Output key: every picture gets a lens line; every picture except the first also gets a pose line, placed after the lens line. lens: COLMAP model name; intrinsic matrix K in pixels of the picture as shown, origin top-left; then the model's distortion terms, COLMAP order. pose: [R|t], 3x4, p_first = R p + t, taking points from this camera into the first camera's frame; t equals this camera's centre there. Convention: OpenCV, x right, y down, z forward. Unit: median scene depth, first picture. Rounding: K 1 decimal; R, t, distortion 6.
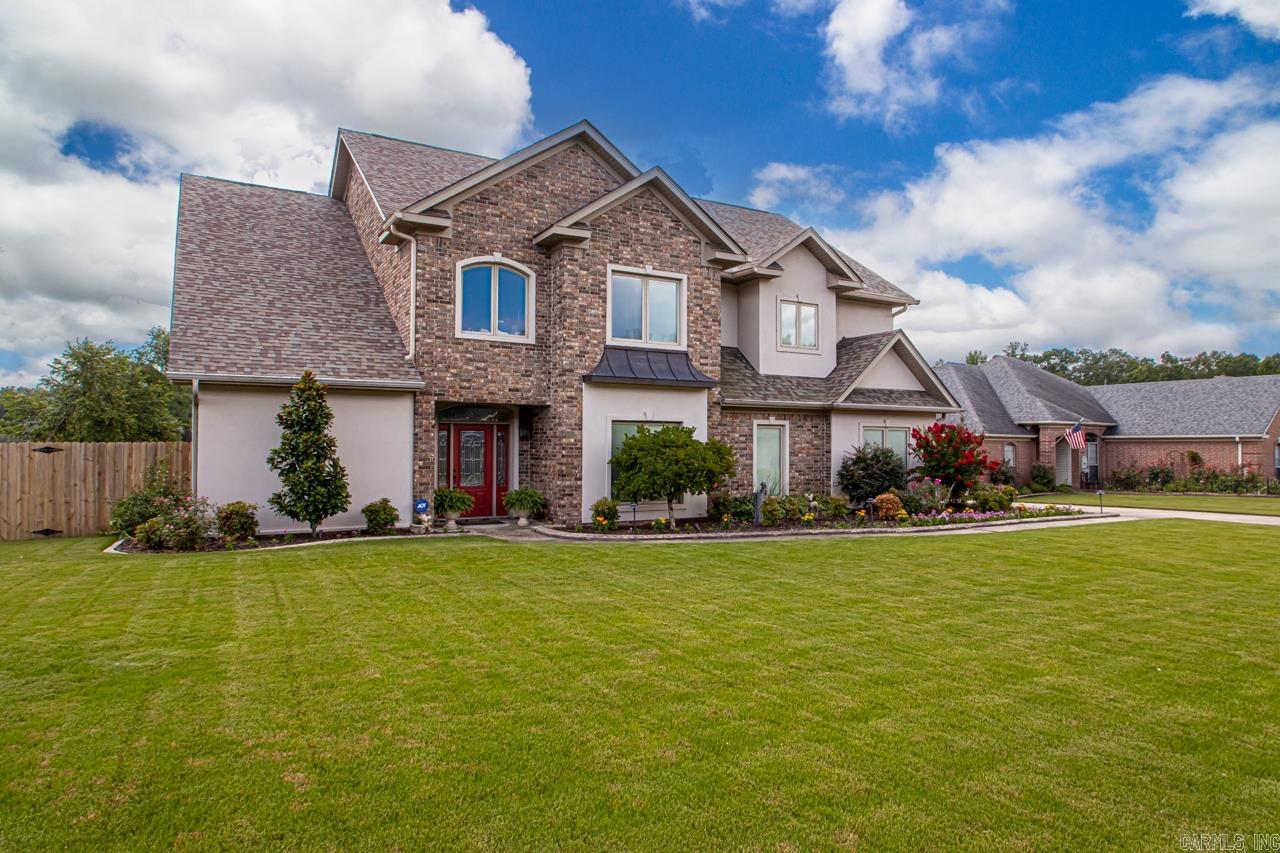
lens RADIAL K [[795.7, 0, 642.9], [0, 795.7, 433.6], [0, 0, 1]] dist [-0.003296, -0.000289]
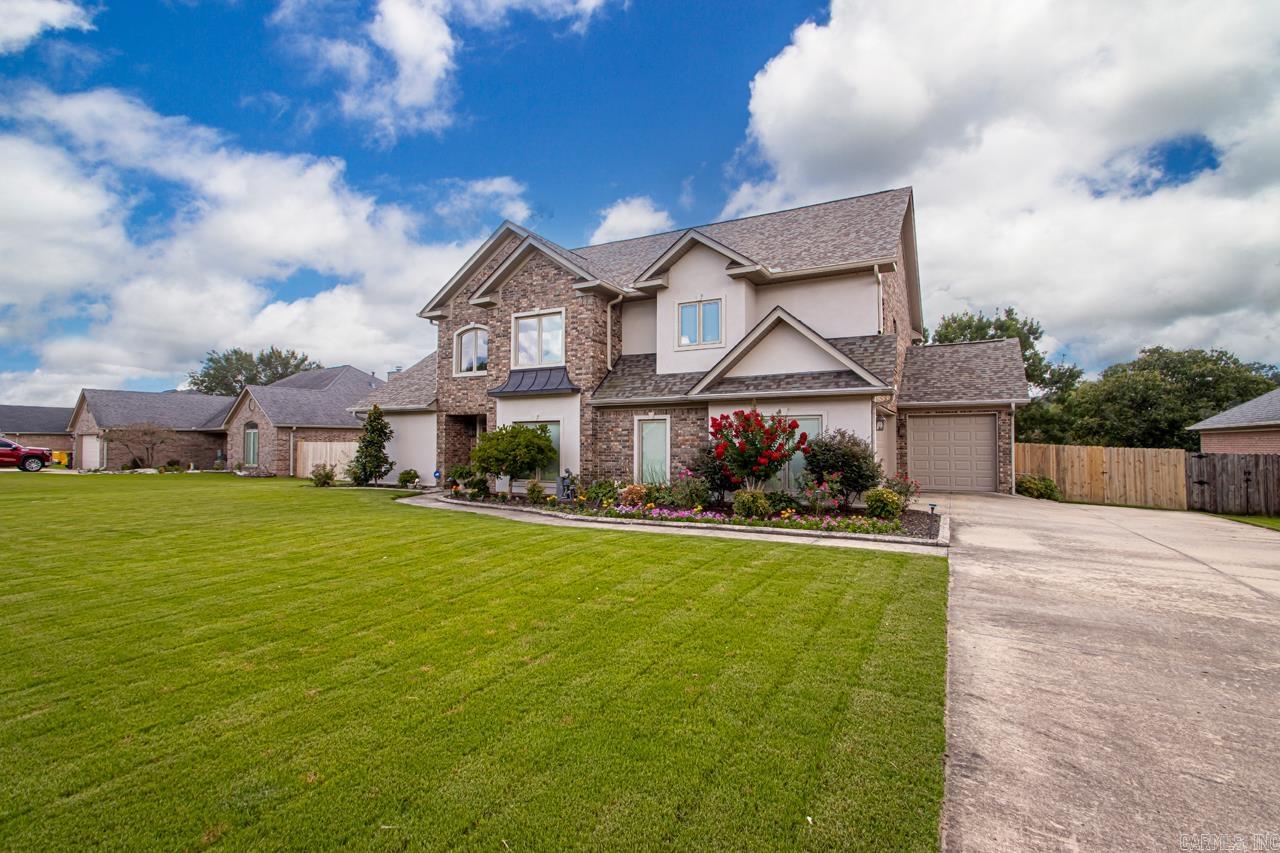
lens RADIAL K [[587.2, 0, 650.6], [0, 587.2, 430.7], [0, 0, 1]] dist [0.019246, -0.008194]
pose [[0.520514, -0.023651, -0.853525, 0.940152], [0.016558, 0.999708, -0.017604, 0.020820], [0.853692, -0.004969, 0.520754, 0.619338]]
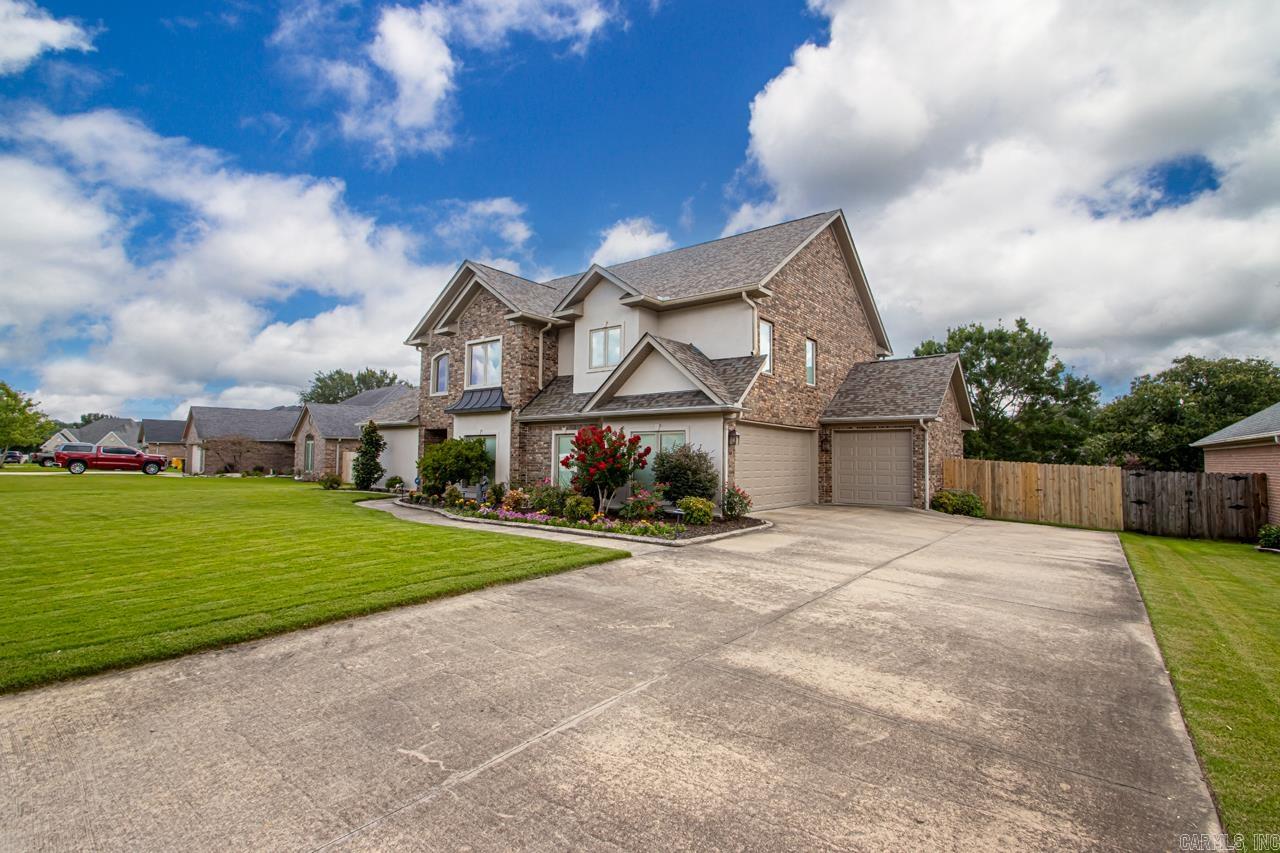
lens RADIAL K [[587.2, 0, 647.9], [0, 587.2, 429.1], [0, 0, 1]] dist [0.019246, -0.008194]
pose [[0.370259, -0.043518, -0.927909, 1.161375], [0.007628, 0.999011, -0.043809, 0.024791], [0.928897, 0.009143, 0.370224, 0.848391]]
